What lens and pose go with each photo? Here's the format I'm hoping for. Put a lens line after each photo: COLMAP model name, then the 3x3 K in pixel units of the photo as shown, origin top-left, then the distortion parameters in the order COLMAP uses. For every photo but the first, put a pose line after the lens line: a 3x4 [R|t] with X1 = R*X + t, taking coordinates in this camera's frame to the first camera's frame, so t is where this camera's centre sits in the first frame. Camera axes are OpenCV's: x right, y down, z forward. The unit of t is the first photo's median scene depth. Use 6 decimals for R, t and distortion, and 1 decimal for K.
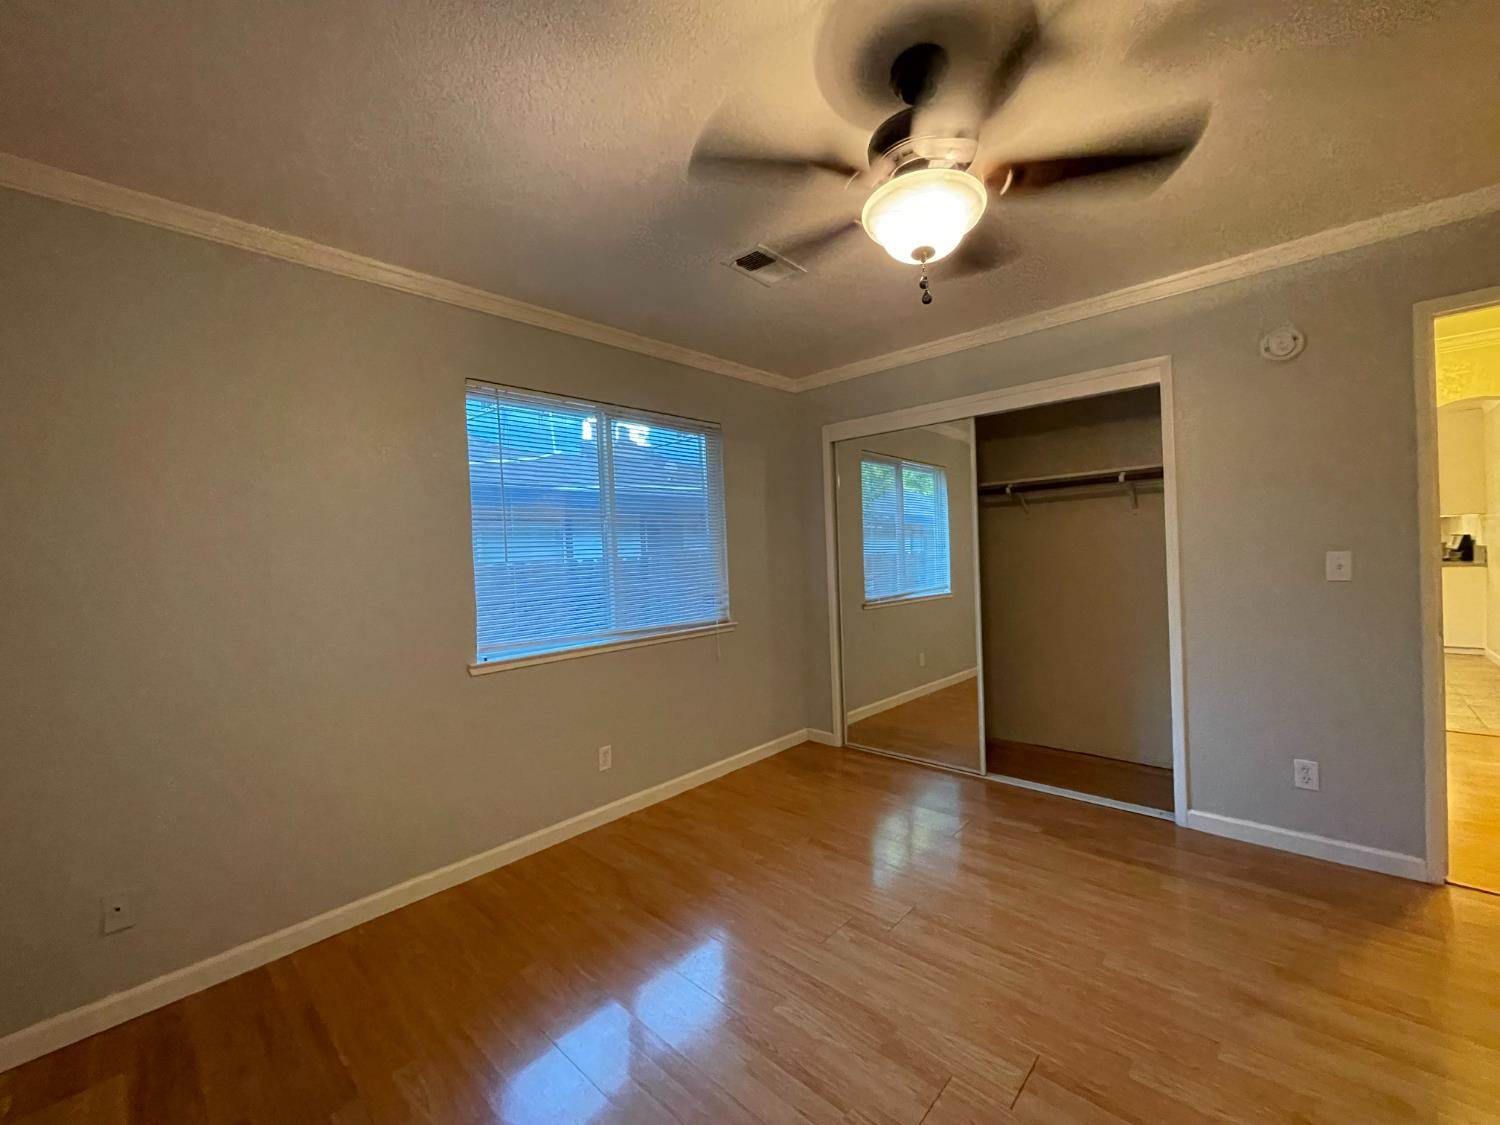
lens RADIAL K [[608.6, 0, 752.8], [0, 608.6, 564.1], [0, 0, 1]] dist [-0.010578, 0.009727]
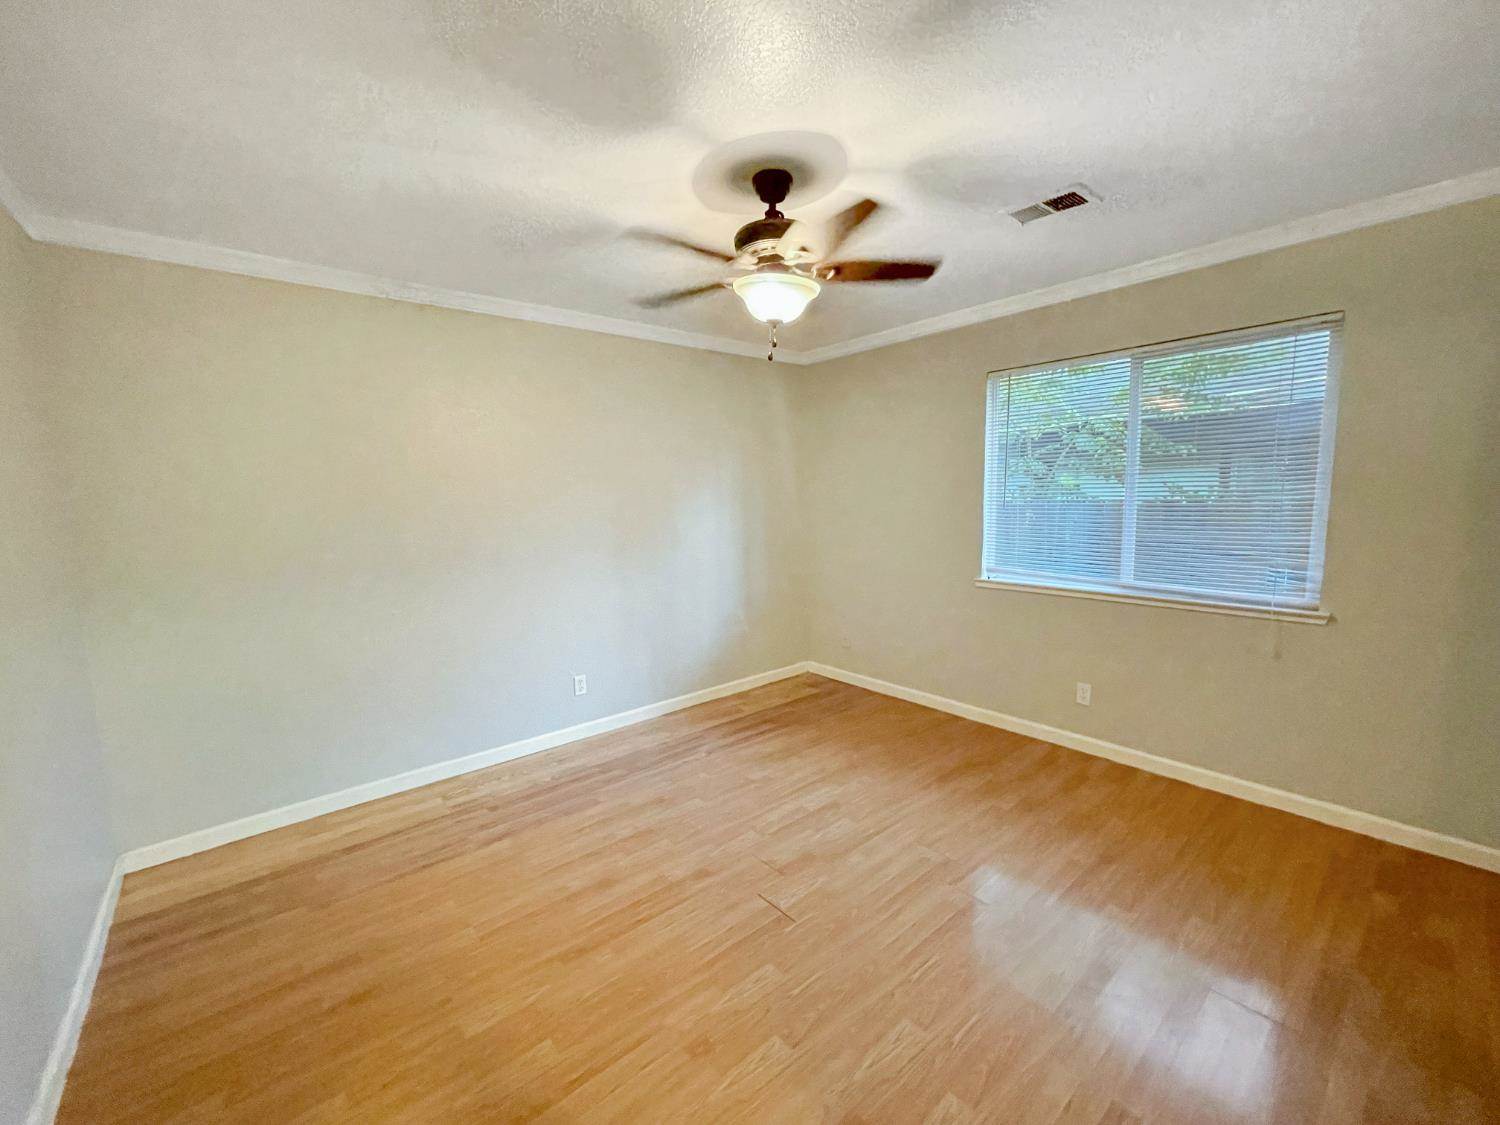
lens RADIAL K [[608.6, 0, 752.8], [0, 608.6, 564.1], [0, 0, 1]] dist [-0.010578, 0.009727]
pose [[-0.103009, 0.153198, -0.982812, 0.972085], [-0.001227, 0.988048, 0.154143, -0.086008], [0.994680, 0.017084, -0.101590, 0.609535]]
